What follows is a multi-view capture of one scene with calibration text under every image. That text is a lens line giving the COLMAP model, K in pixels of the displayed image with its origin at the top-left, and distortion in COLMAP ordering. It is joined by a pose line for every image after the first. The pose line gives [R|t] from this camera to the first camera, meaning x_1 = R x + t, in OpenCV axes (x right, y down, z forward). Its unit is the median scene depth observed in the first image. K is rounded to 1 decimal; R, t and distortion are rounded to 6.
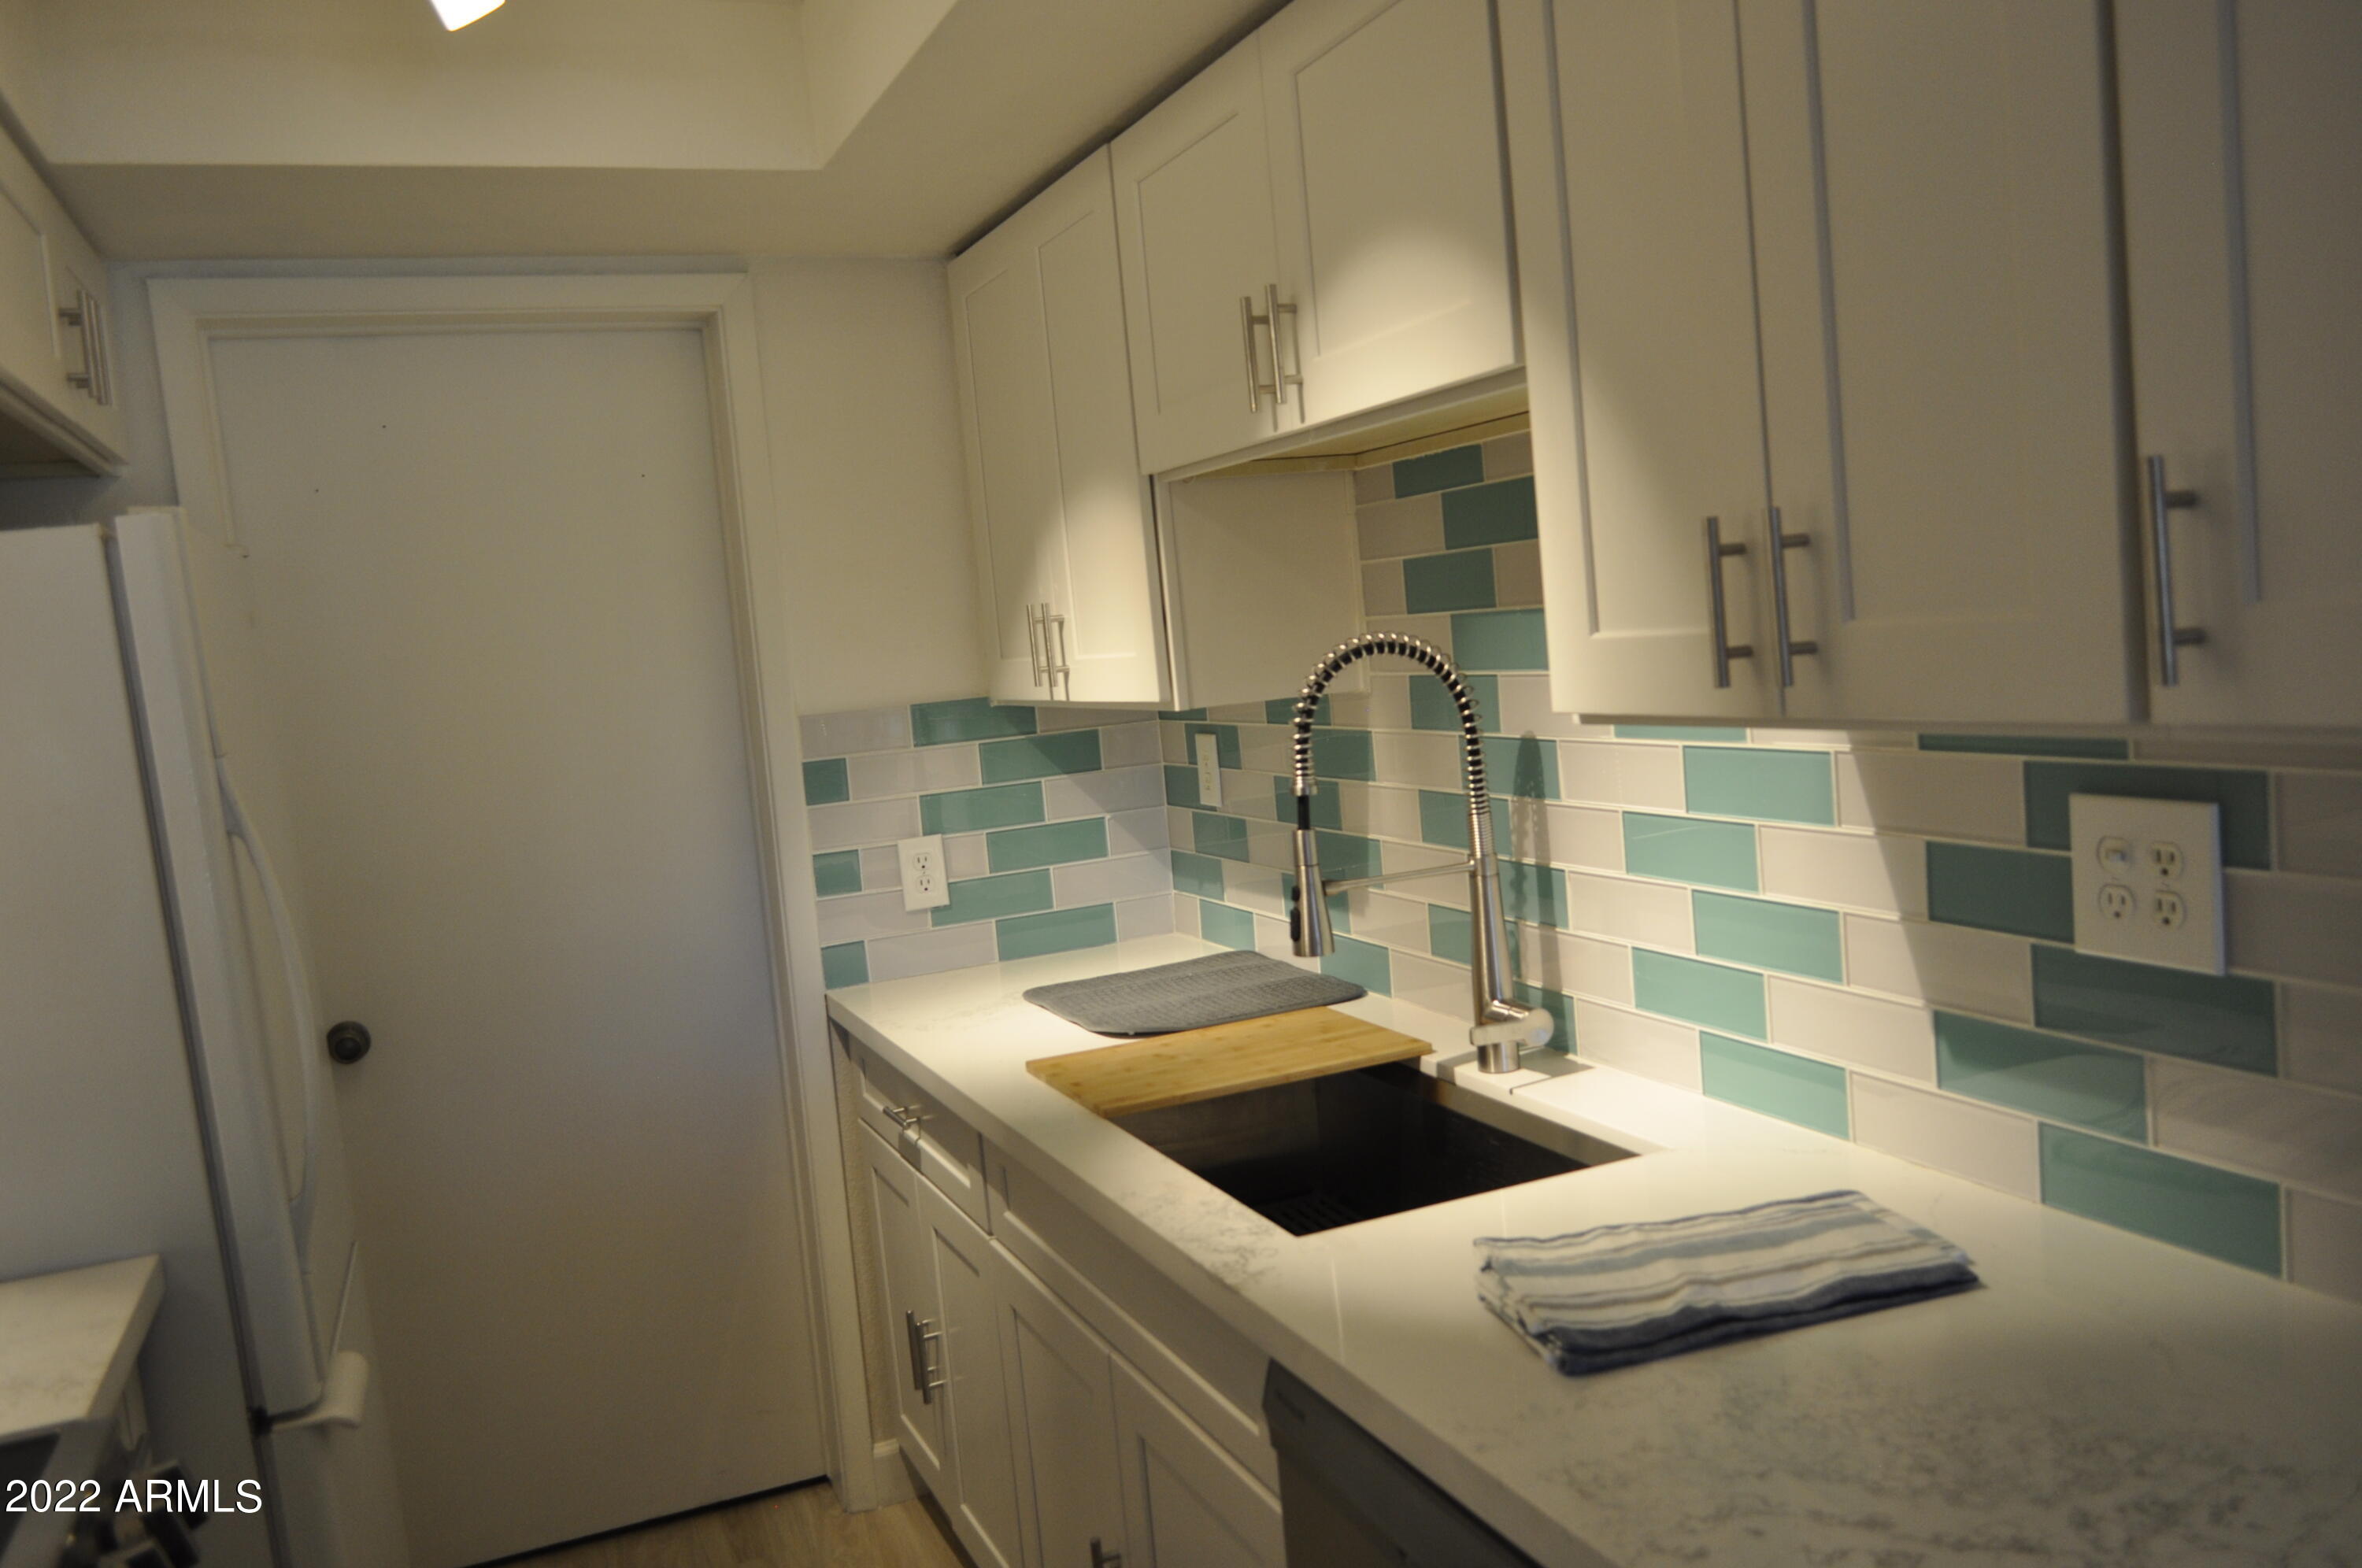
lens RADIAL K [[1795.1, 0, 1192.0], [0, 1795.1, 795.0], [0, 0, 1]] dist [-0.007711, 0.002703]
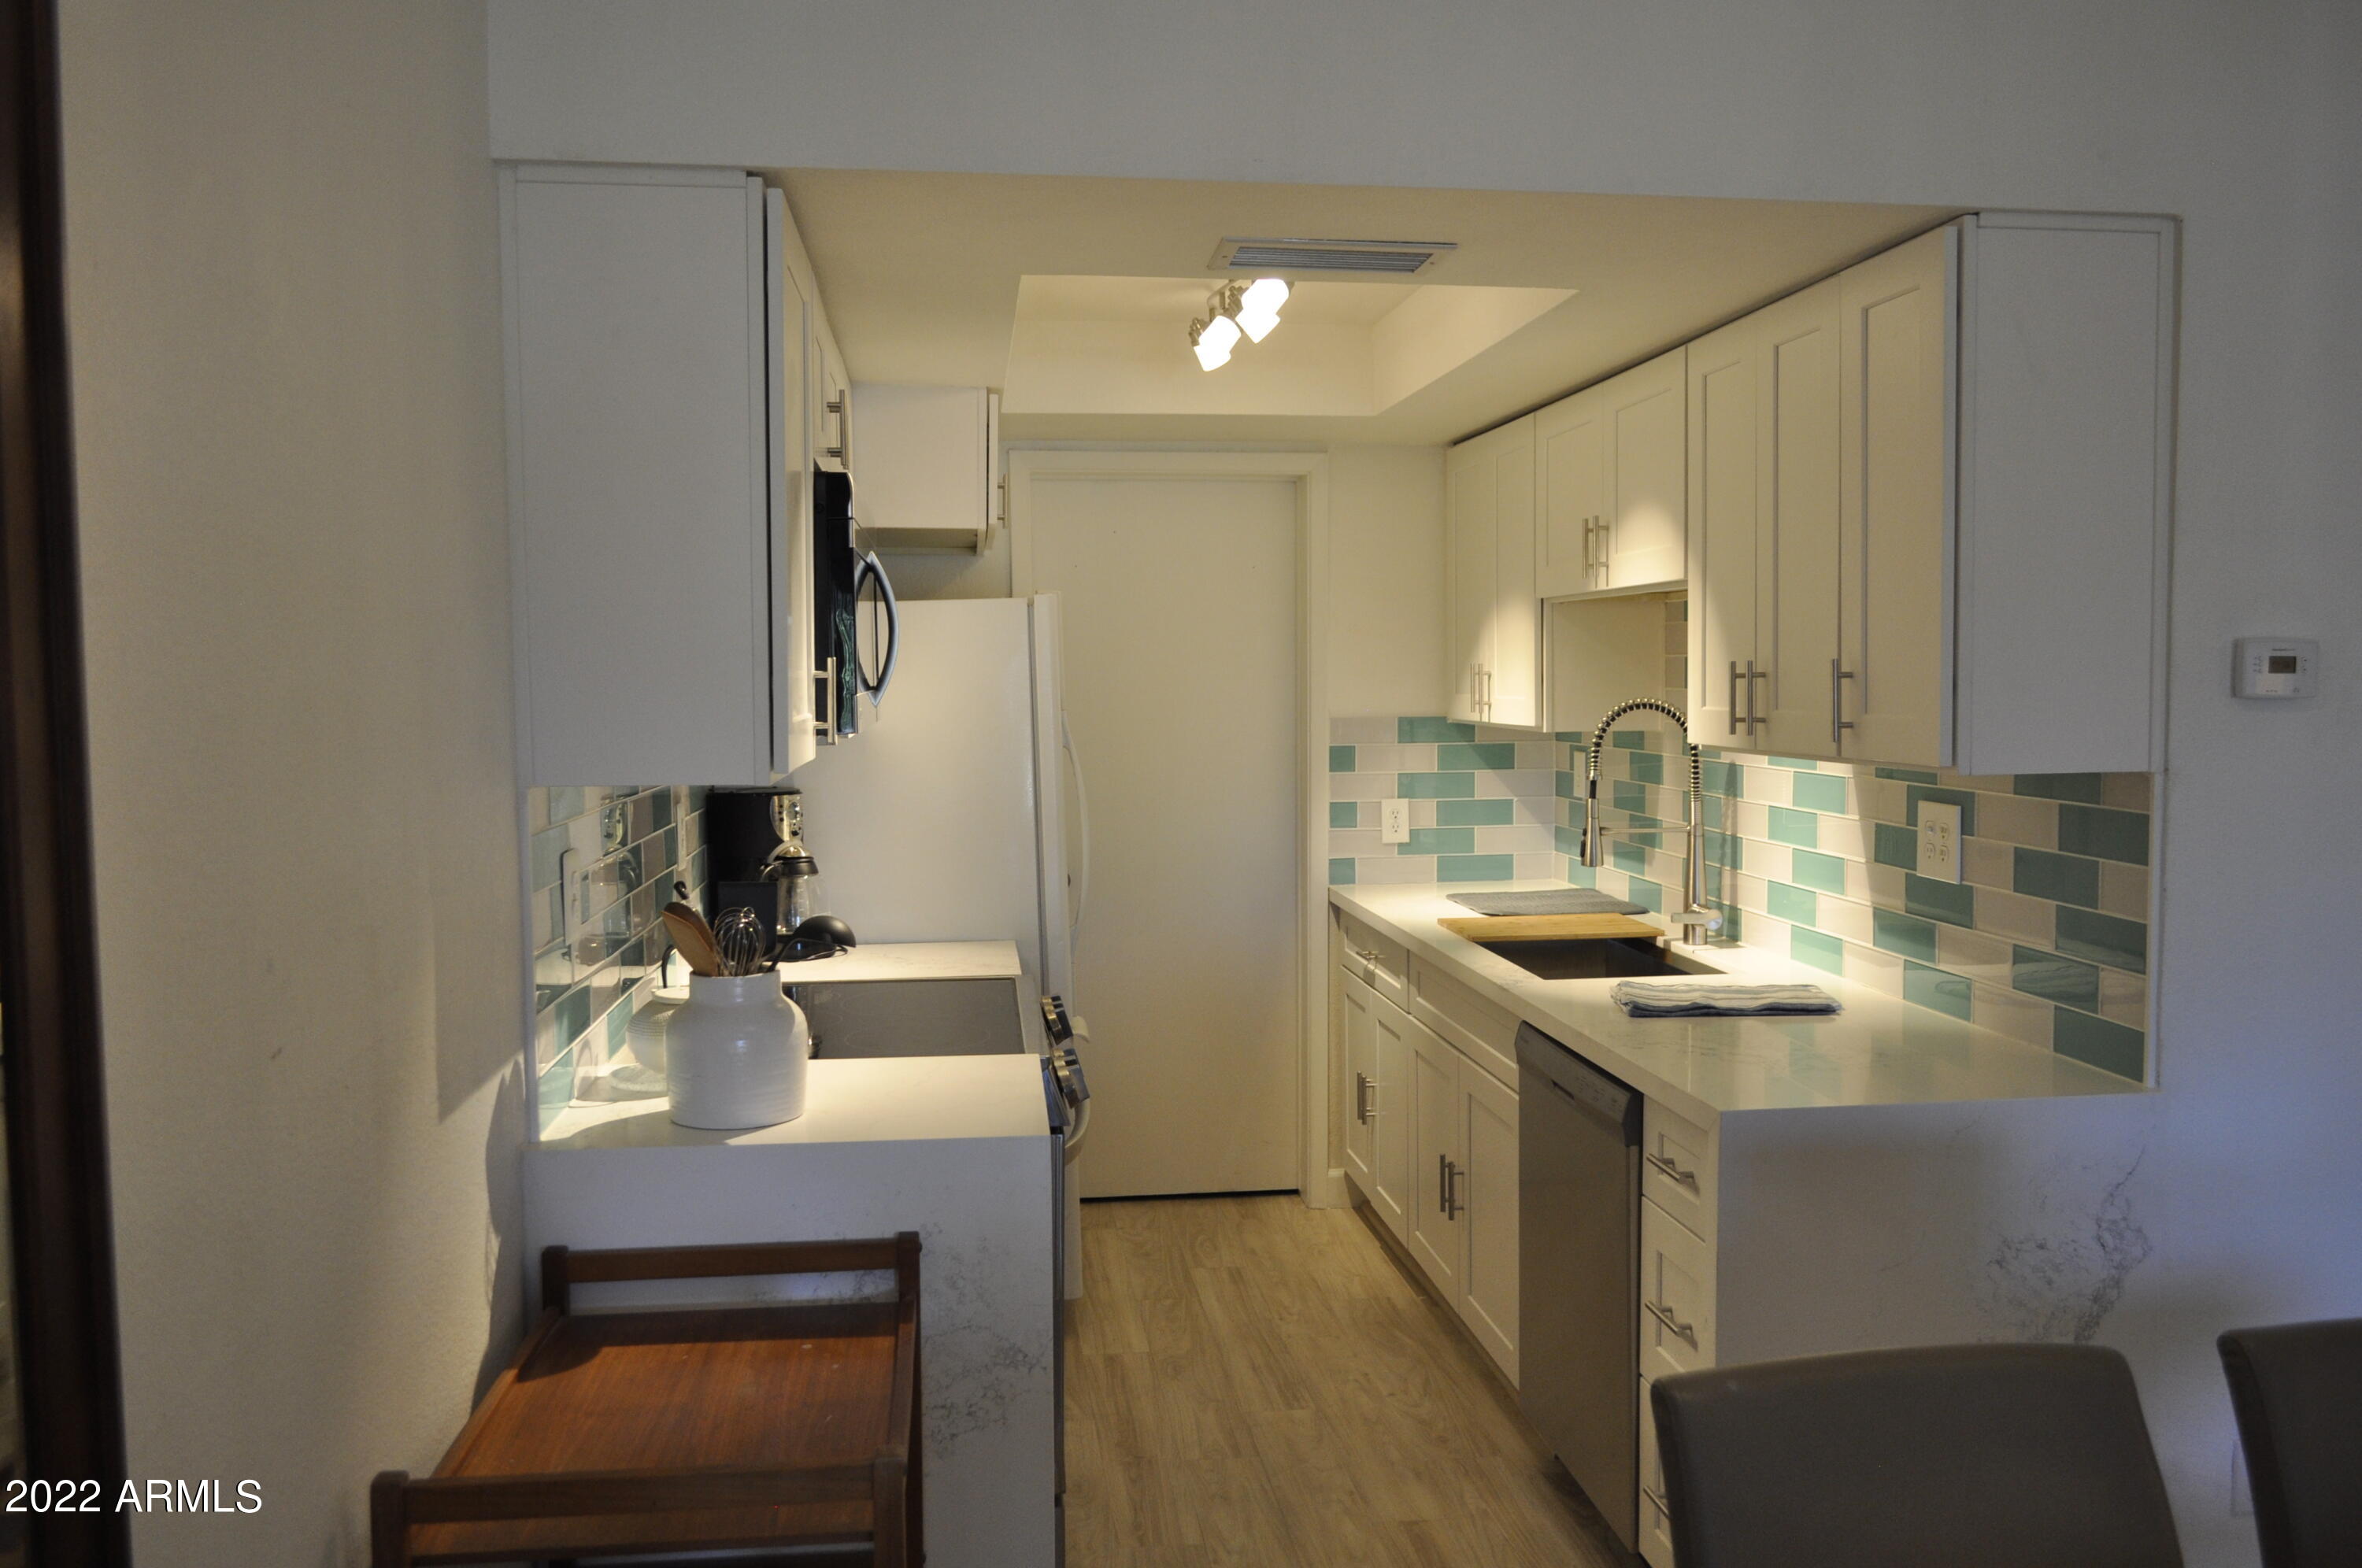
lens RADIAL K [[1795.1, 0, 1181.8], [0, 1795.1, 787.4], [0, 0, 1]] dist [-0.007711, 0.002703]
pose [[0.955177, 0.097075, -0.279666, 0.153749], [-0.102027, 0.994777, -0.003170, 0.050146], [0.277897, 0.031561, 0.960092, -0.806231]]
